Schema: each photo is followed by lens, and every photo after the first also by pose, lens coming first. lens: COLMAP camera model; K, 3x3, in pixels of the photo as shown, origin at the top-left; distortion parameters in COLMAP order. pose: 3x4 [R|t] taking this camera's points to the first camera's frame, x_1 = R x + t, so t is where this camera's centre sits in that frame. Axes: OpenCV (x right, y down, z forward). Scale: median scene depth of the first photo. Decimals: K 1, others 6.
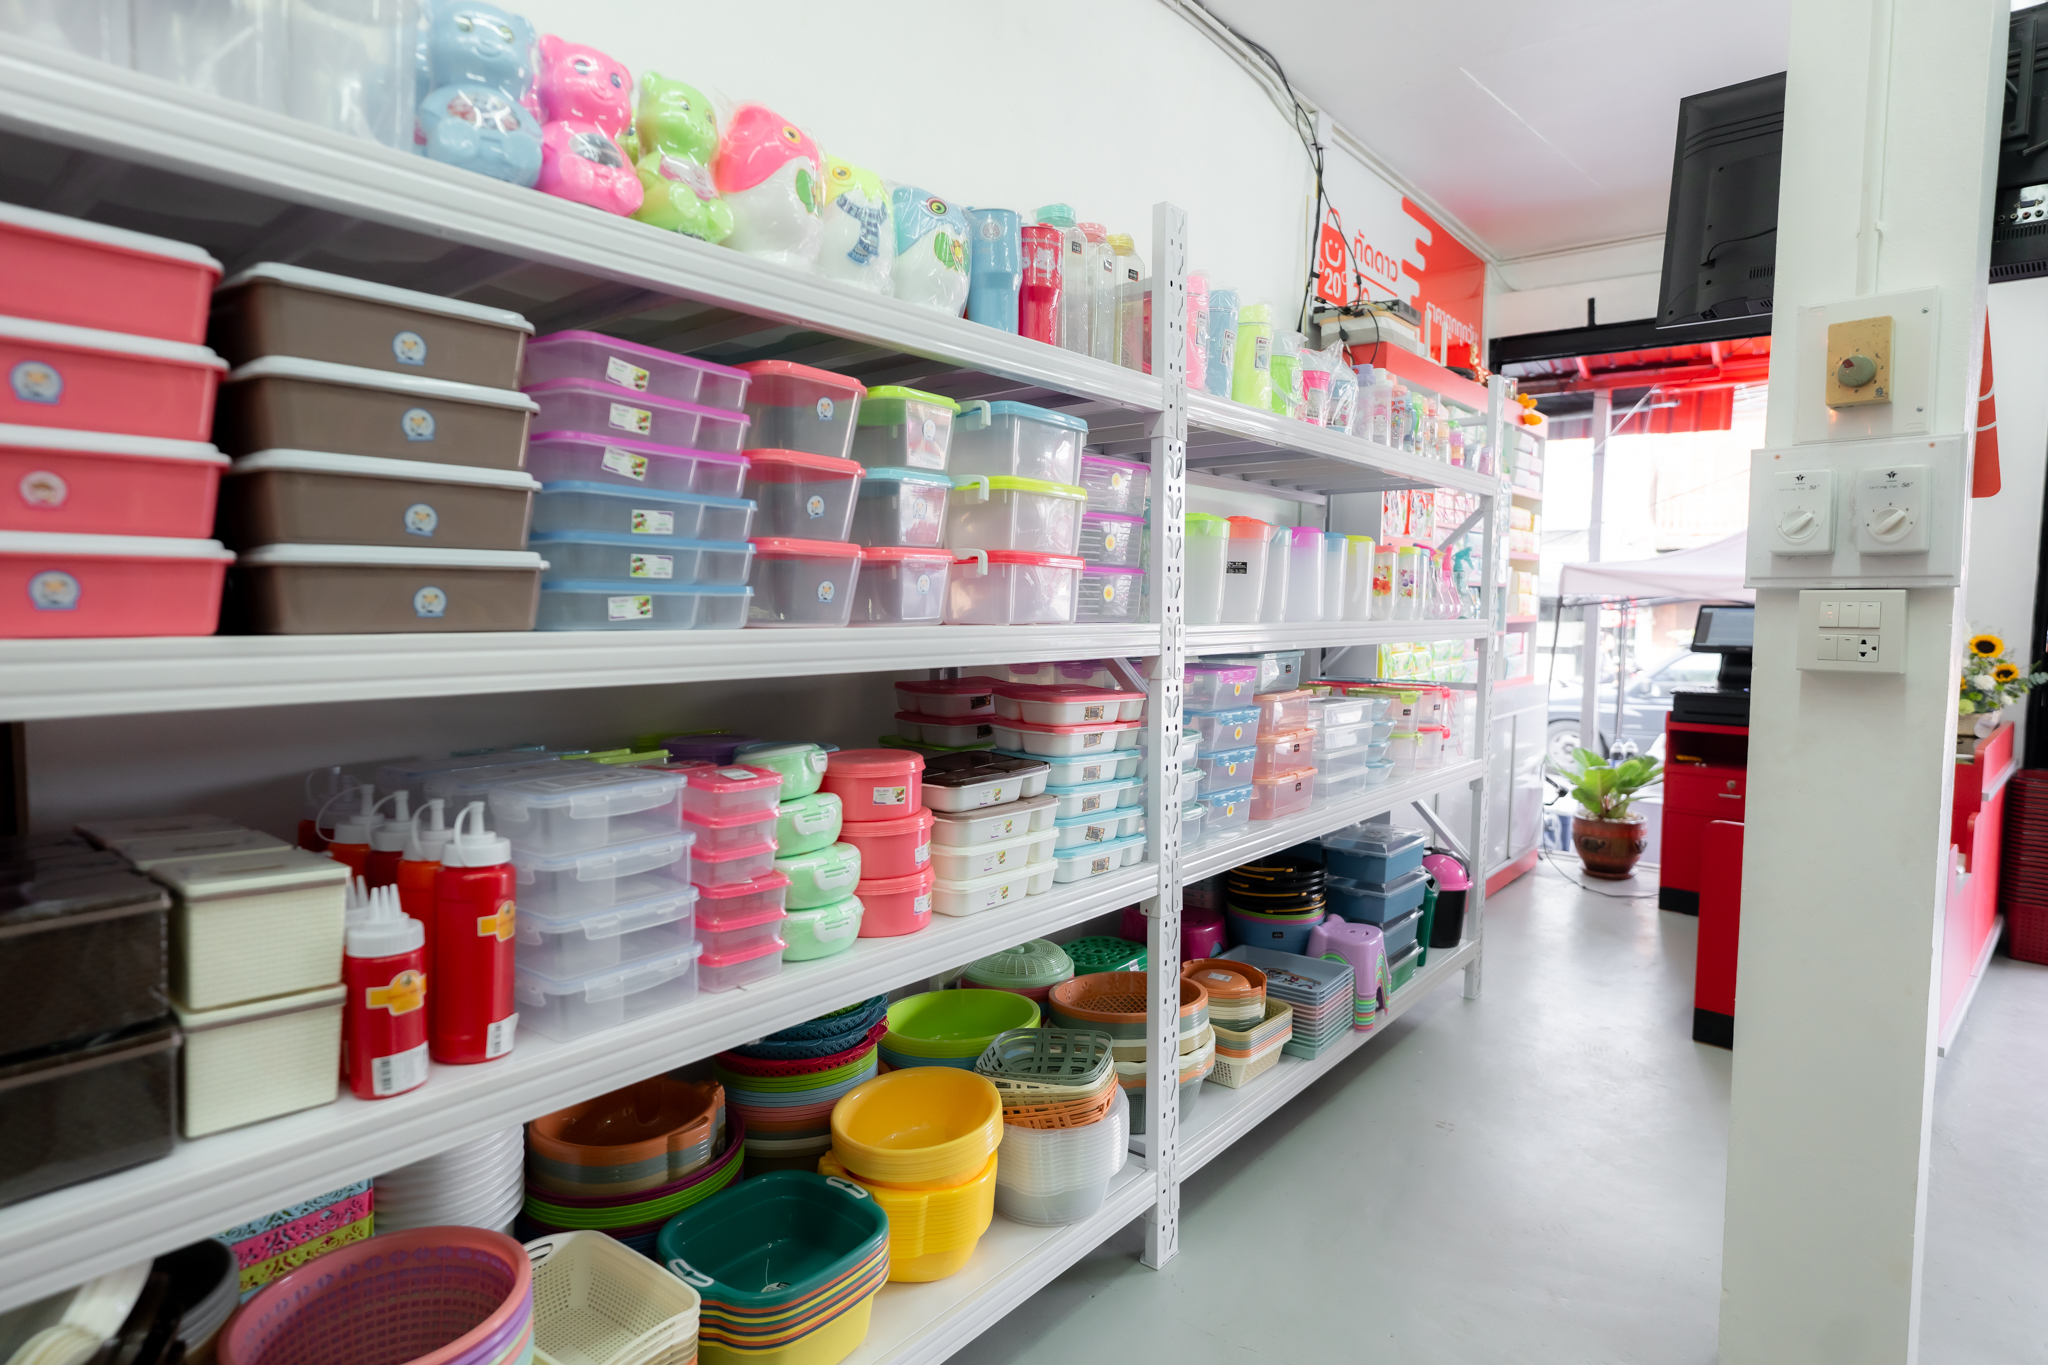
lens RADIAL K [[1111.1, 0, 1024.0], [0, 1111.1, 682.5], [0, 0, 1]] dist [-0.000173, 0.000433]
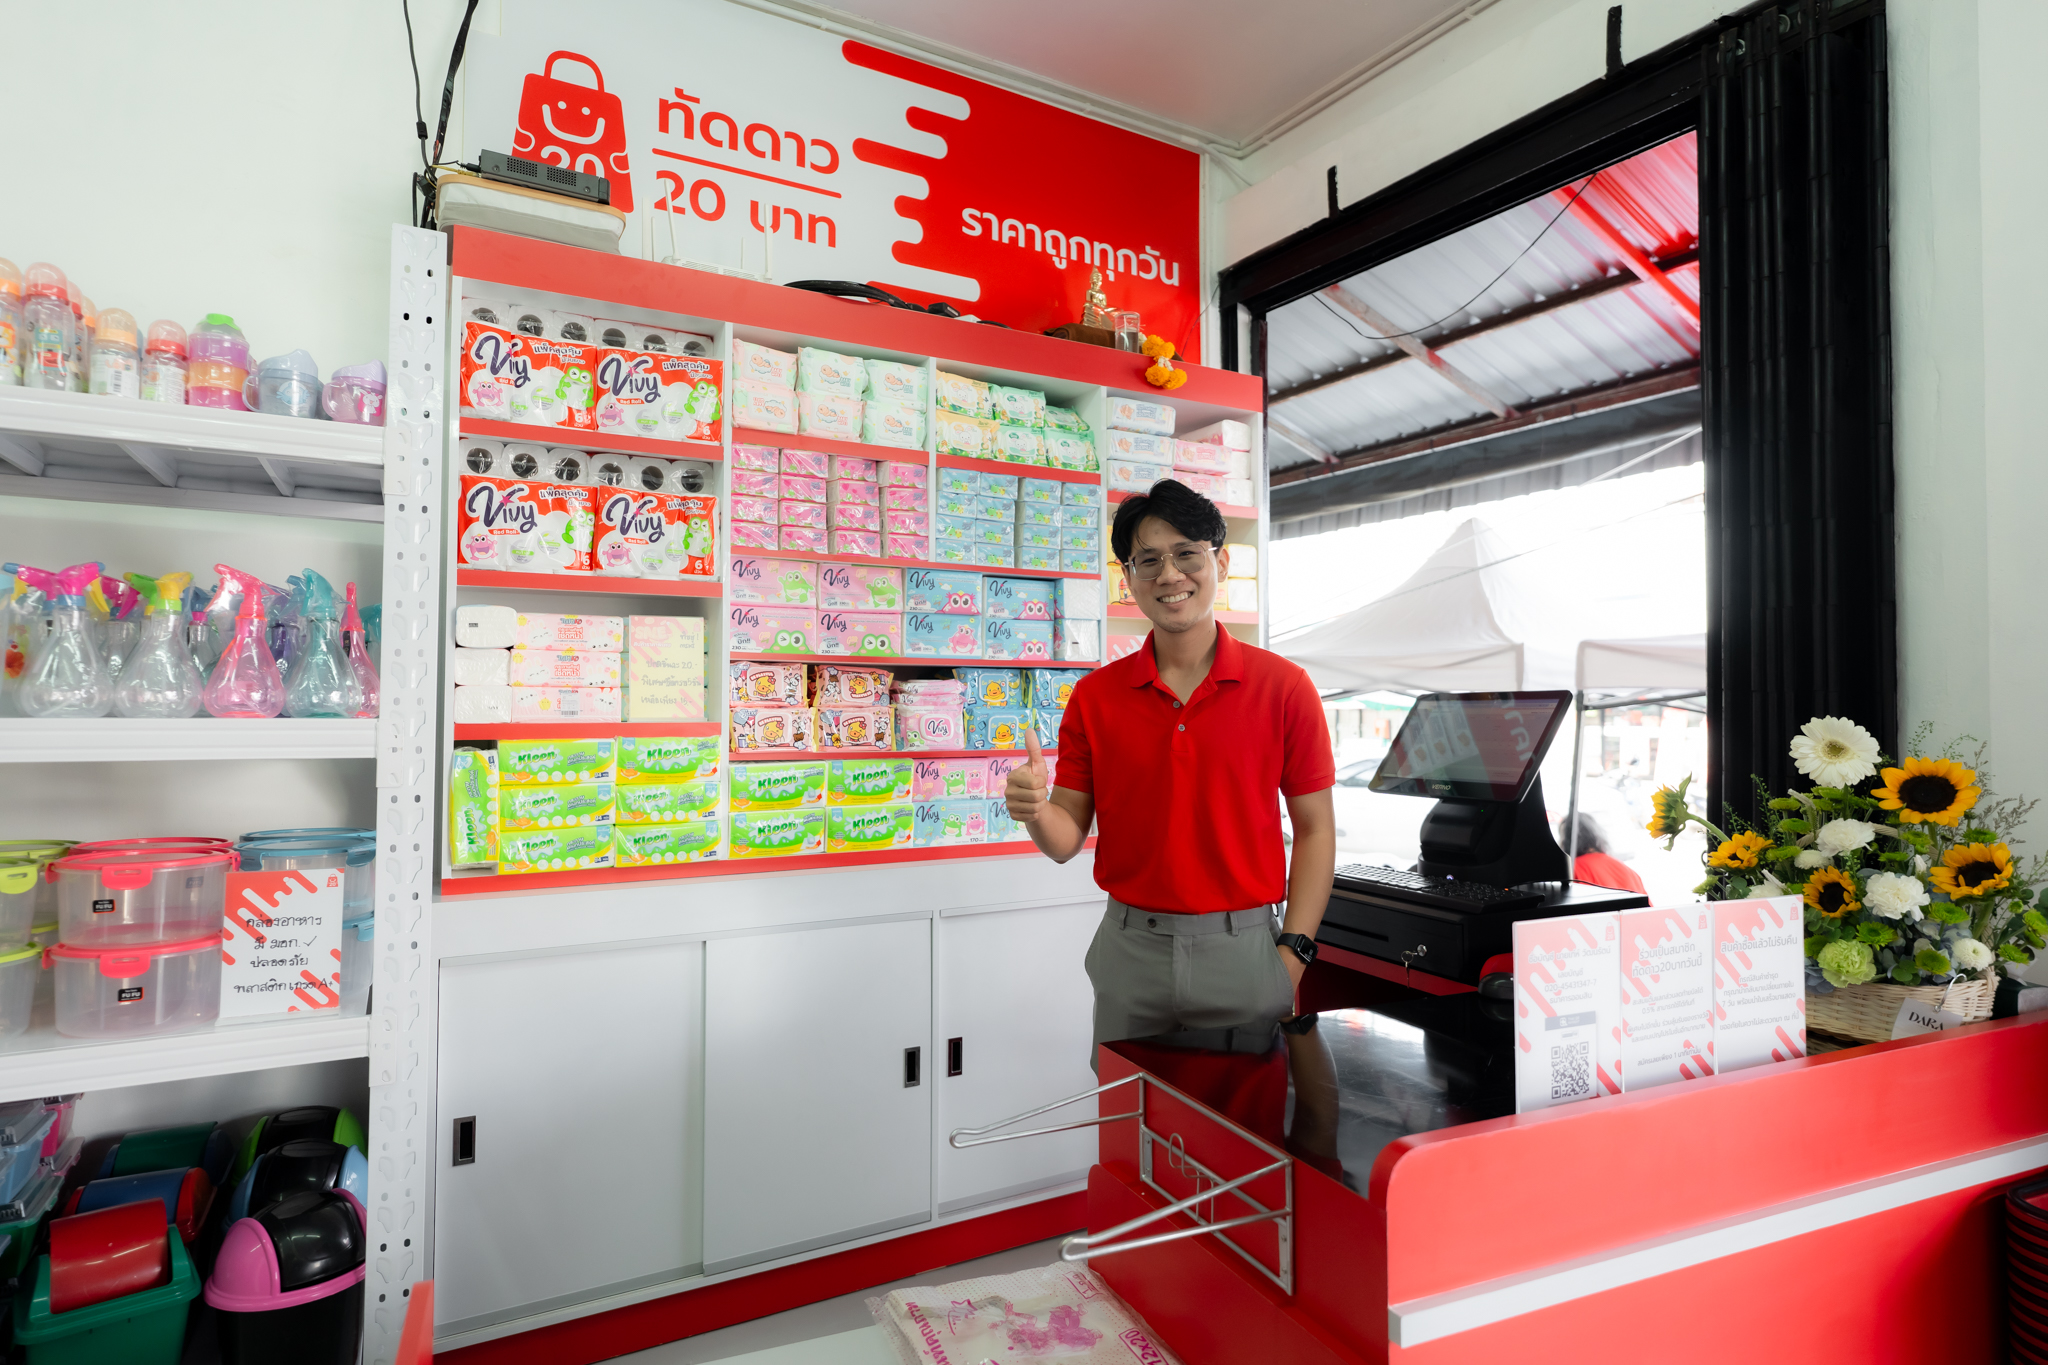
lens RADIAL K [[1111.1, 0, 1024.0], [0, 1111.1, 682.5], [0, 0, 1]] dist [-0.000173, 0.000433]
pose [[0.933870, -0.019852, -0.357060, 0.636909], [-0.017675, 0.994675, -0.101532, -0.023125], [0.357174, 0.101129, 0.928547, 0.496132]]
